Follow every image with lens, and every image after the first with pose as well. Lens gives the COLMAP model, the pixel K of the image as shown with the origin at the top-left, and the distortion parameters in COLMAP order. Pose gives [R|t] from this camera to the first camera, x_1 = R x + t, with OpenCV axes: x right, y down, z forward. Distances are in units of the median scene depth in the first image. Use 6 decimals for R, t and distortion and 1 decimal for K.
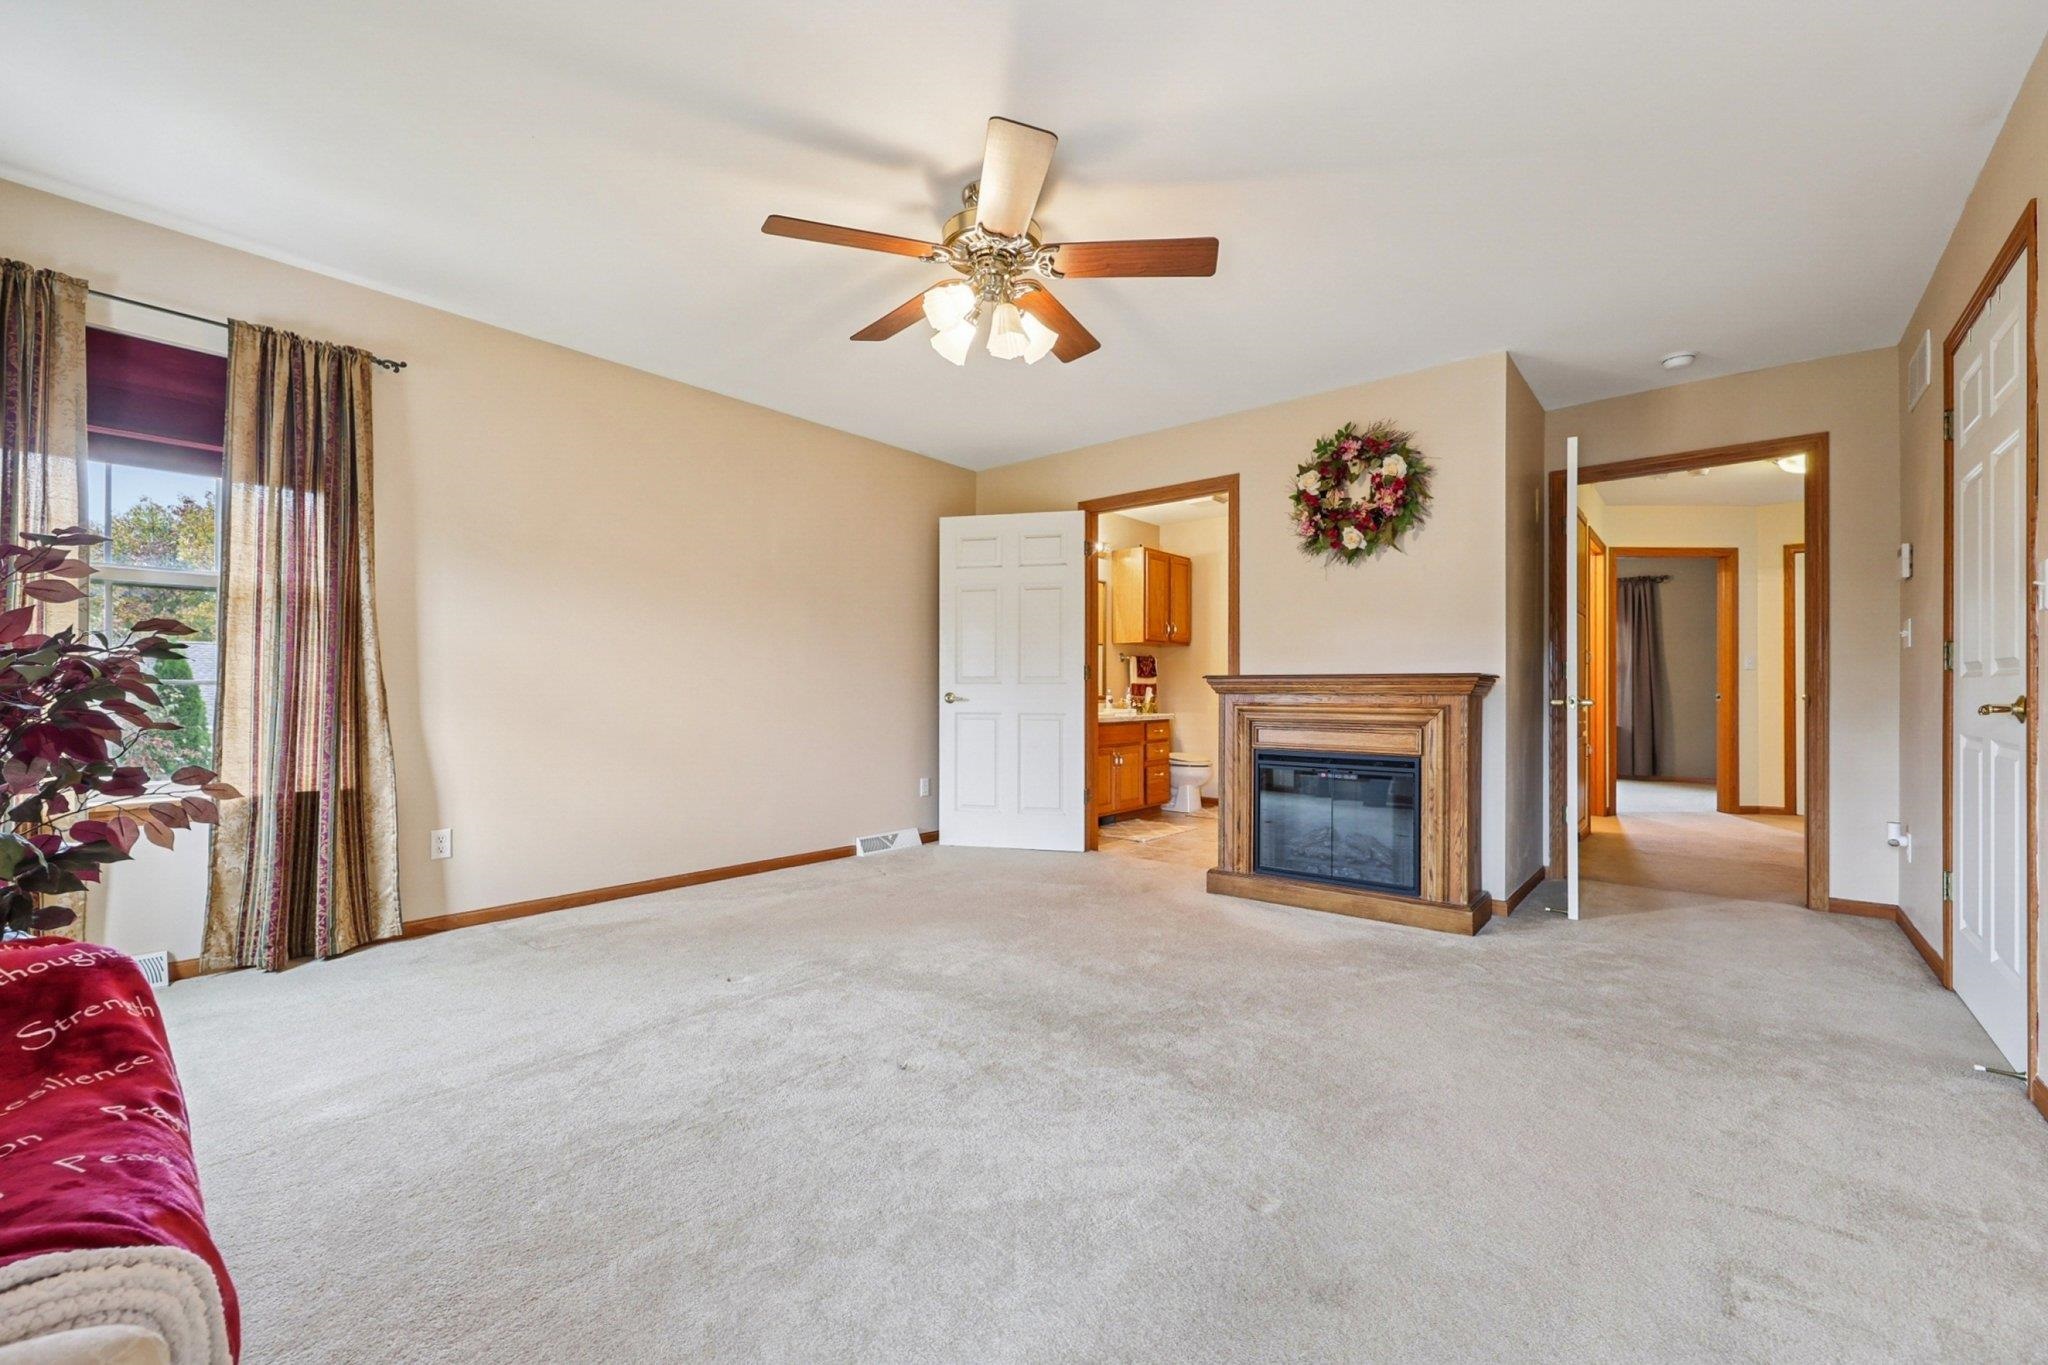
lens RADIAL K [[818.2, 0, 1023.6], [0, 818.2, 684.3], [0, 0, 1]] dist [-0.000191, 0.000086]
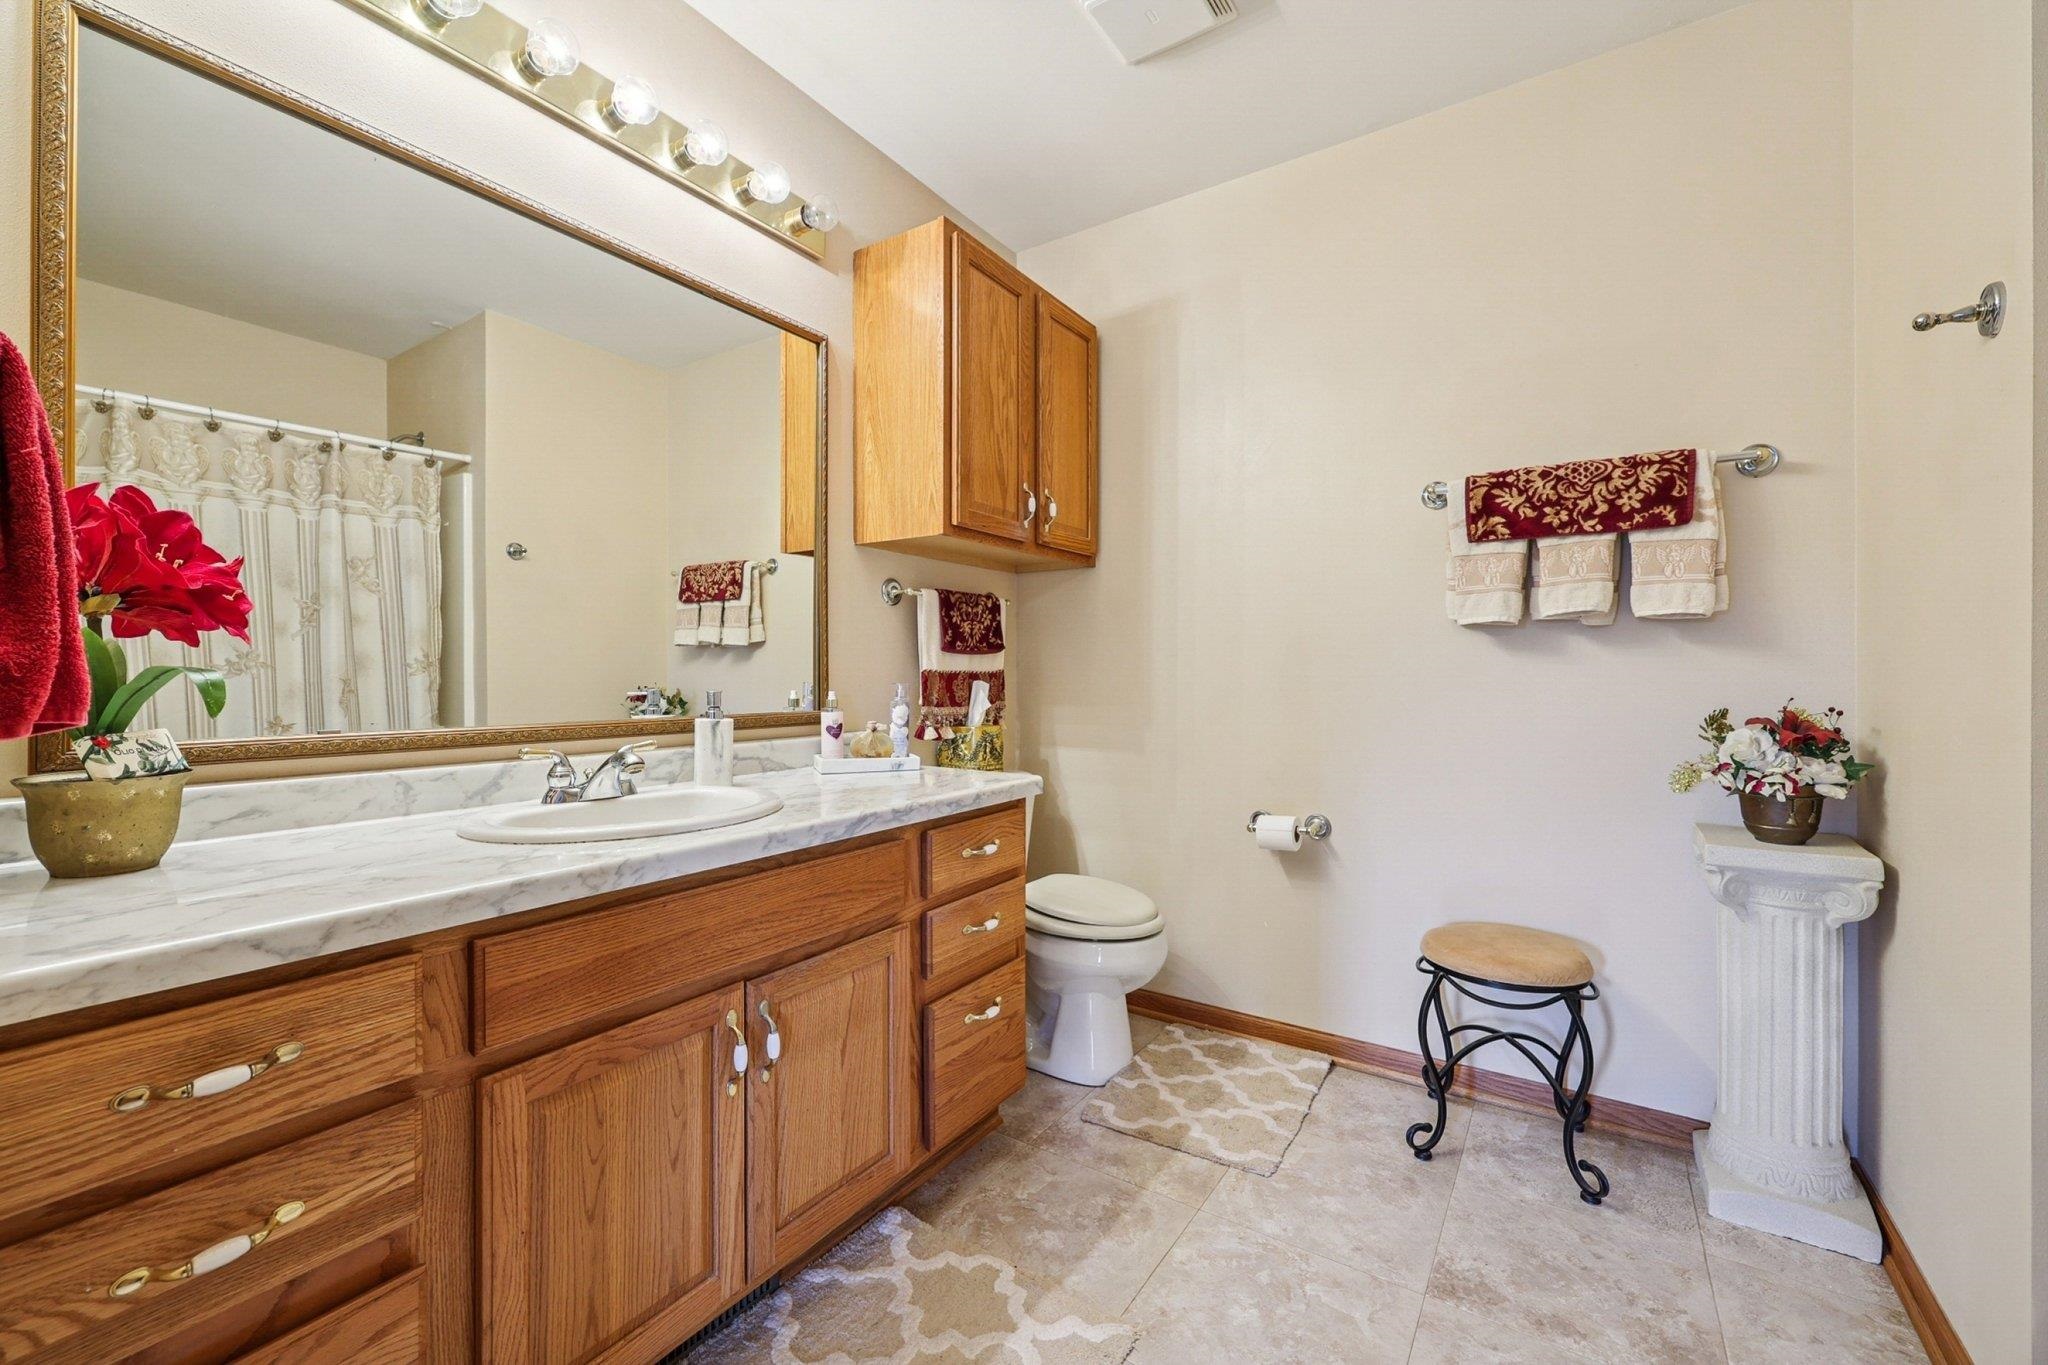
lens RADIAL K [[818.2, 0, 1026.1], [0, 818.2, 679.8], [0, 0, 1]] dist [-0.000191, 0.000086]
pose [[0.993555, -0.005176, 0.113235, 0.137195], [0.003449, 0.999875, 0.015448, -0.002488], [-0.113301, -0.014958, 0.993448, 0.671581]]
